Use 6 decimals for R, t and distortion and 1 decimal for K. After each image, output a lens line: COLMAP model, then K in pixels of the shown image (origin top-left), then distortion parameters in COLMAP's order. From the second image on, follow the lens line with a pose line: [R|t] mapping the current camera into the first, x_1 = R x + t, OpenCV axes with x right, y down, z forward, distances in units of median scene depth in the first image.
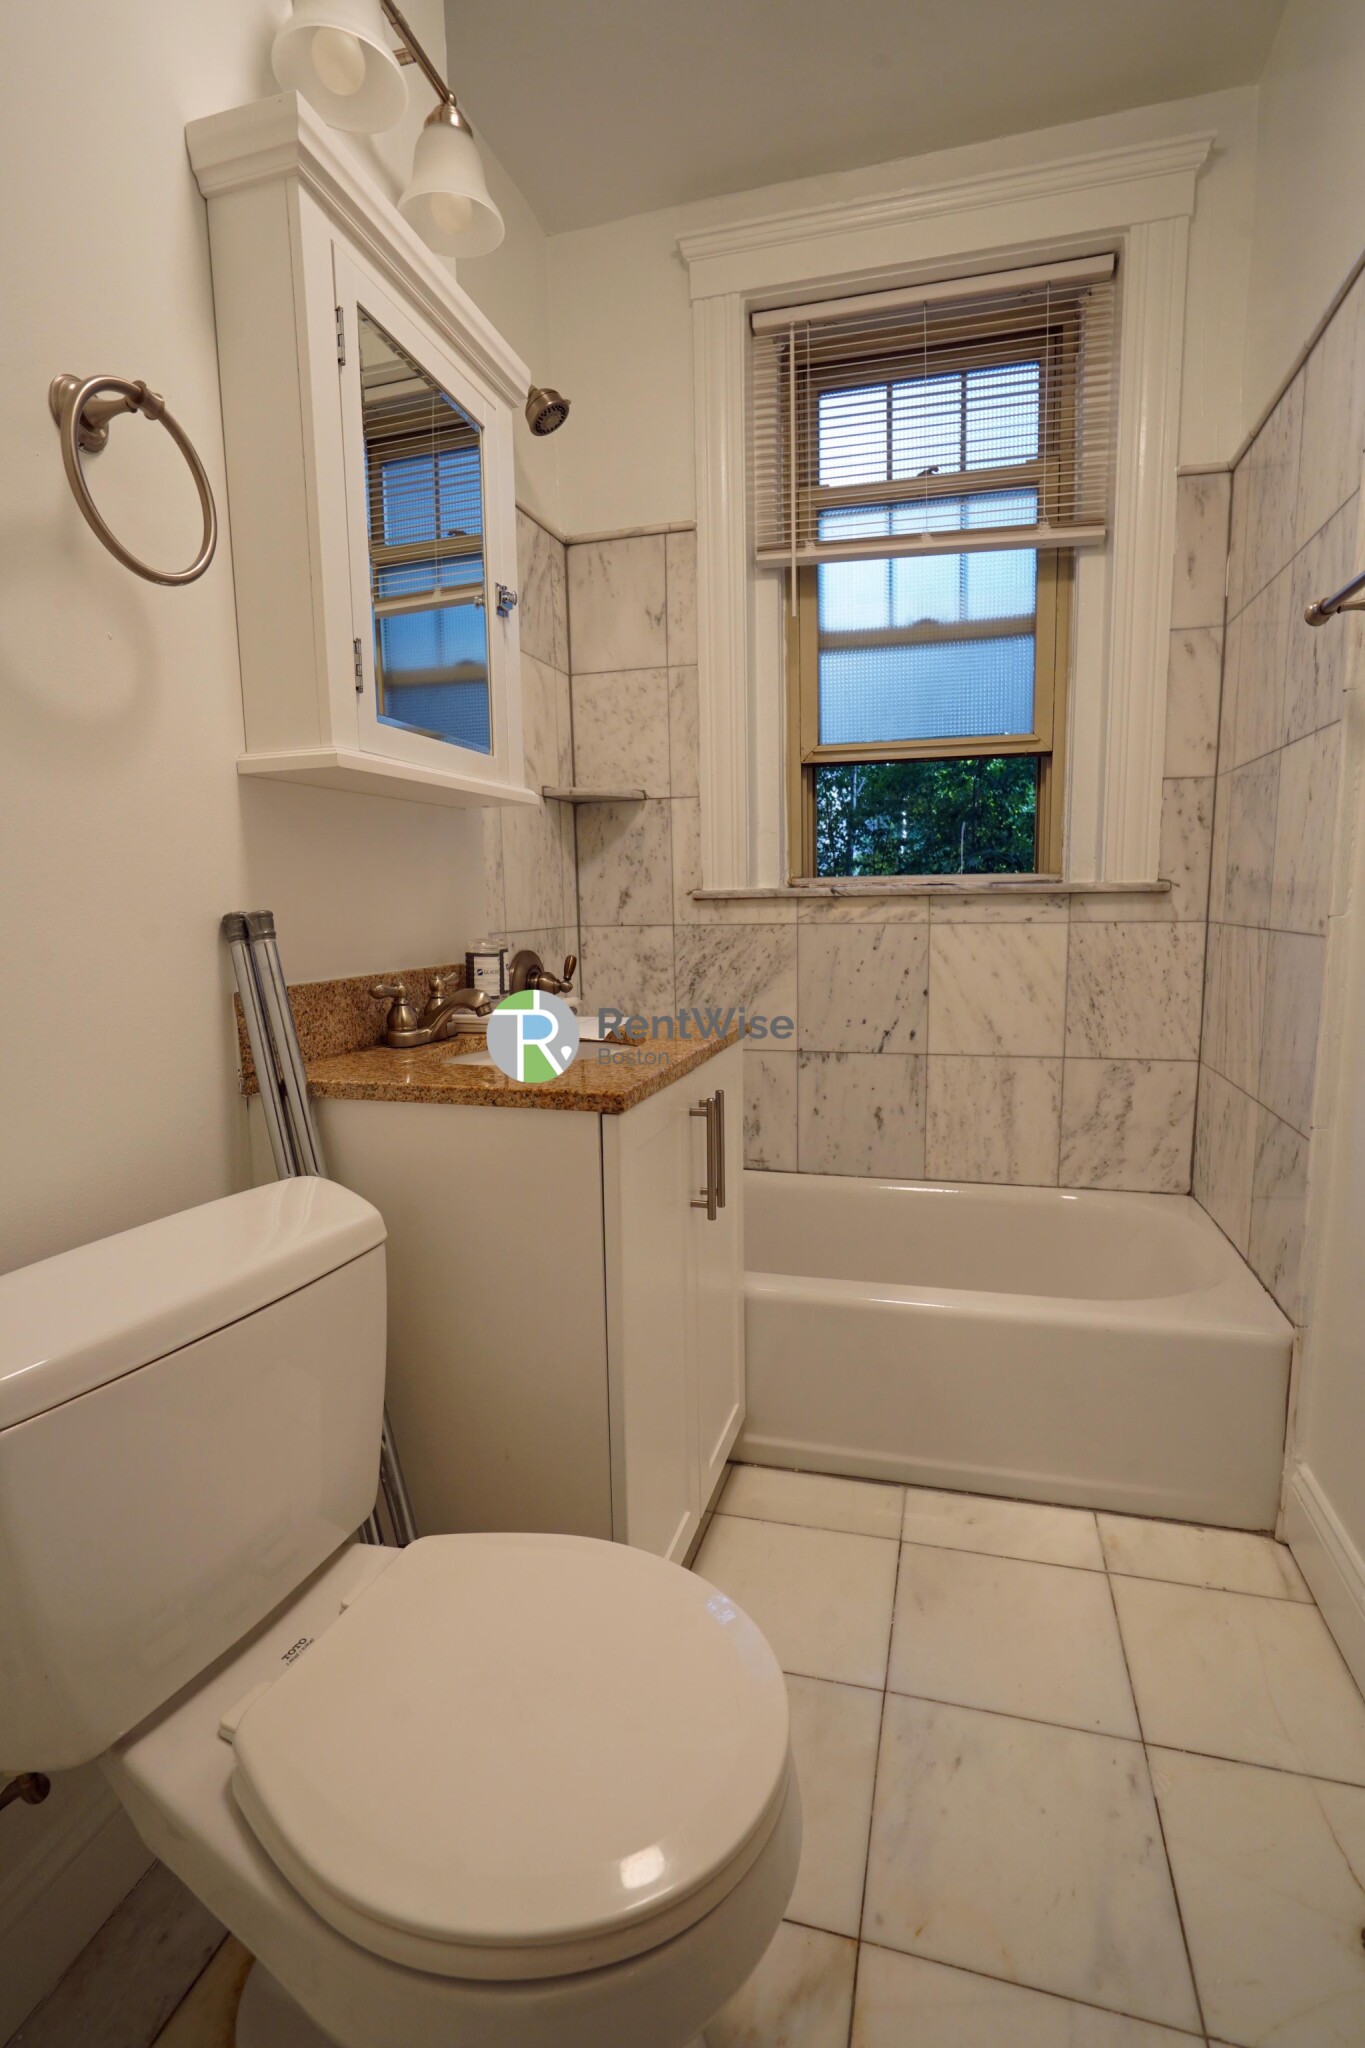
lens RADIAL K [[934.4, 0, 687.4], [0, 934.4, 1031.7], [0, 0, 1]] dist [-0.031620, 0.005405]
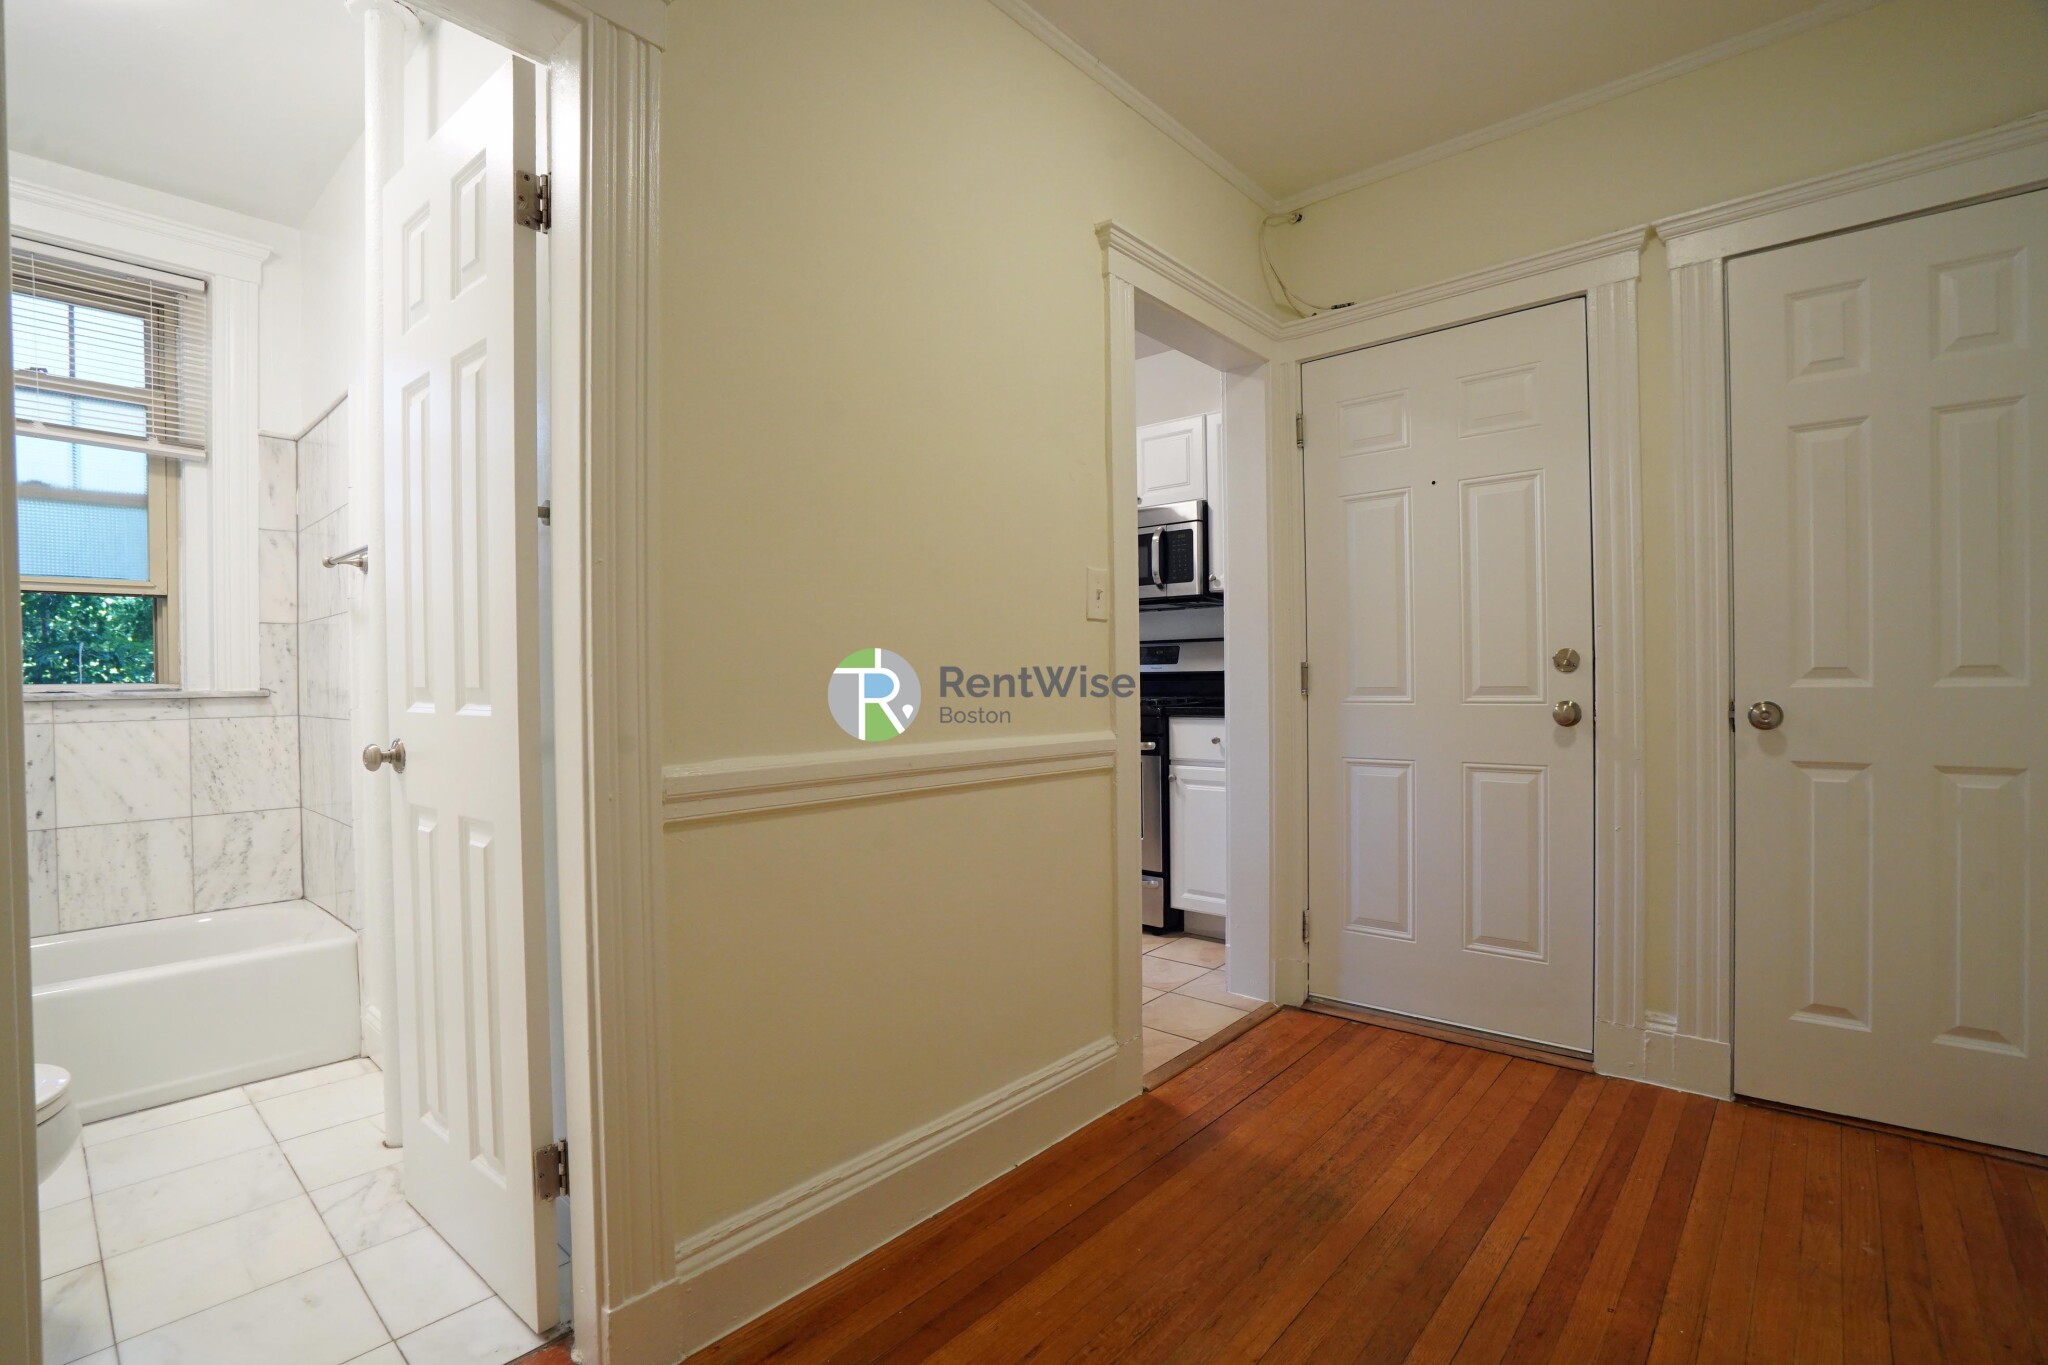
lens RADIAL K [[934.4, 0, 1026.5], [0, 934.4, 683.3], [0, 0, 1]] dist [-0.031620, 0.005405]
pose [[0.426974, 0.007707, 0.904231, -0.291292], [0.137767, 0.987736, -0.073471, 0.102934], [-0.893707, 0.155944, 0.420676, -0.704191]]
